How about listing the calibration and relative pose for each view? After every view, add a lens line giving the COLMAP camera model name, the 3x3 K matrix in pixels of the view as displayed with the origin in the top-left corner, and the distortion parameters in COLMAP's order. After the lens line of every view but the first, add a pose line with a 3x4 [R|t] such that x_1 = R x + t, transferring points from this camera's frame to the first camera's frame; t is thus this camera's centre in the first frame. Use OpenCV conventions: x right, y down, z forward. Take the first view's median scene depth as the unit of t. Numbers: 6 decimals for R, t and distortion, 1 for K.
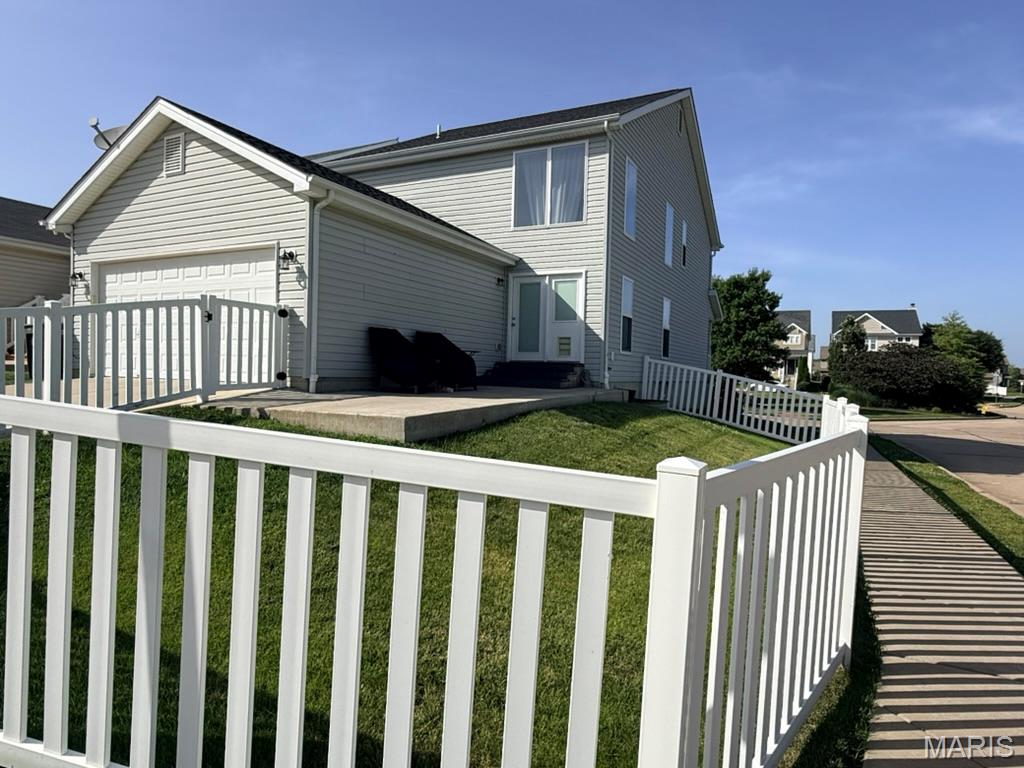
lens RADIAL K [[614.3, 0, 509.4], [0, 614.3, 385.7], [0, 0, 1]] dist [-0.006755, -0.000311]
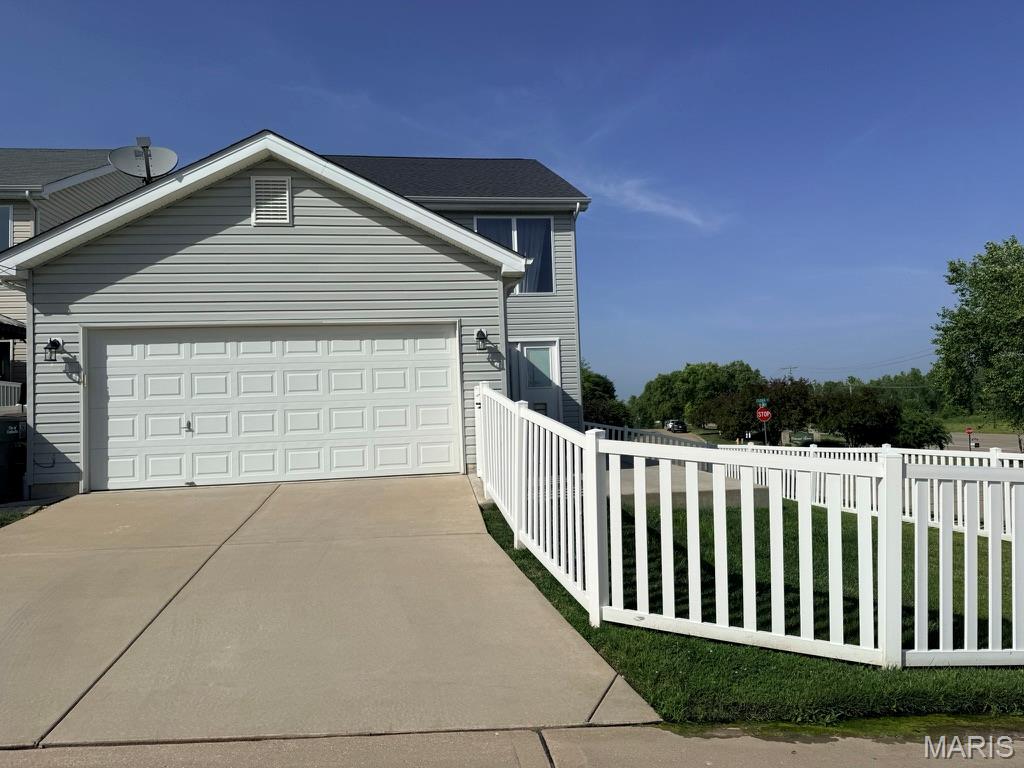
lens RADIAL K [[714.1, 0, 511.6], [0, 714.1, 386.5], [0, 0, 1]] dist [0.006290, -0.000417]
pose [[0.820642, -0.027653, 0.570774, -0.639279], [0.070201, 0.996141, -0.052672, -0.049218], [-0.567115, 0.083294, 0.819416, 0.058458]]
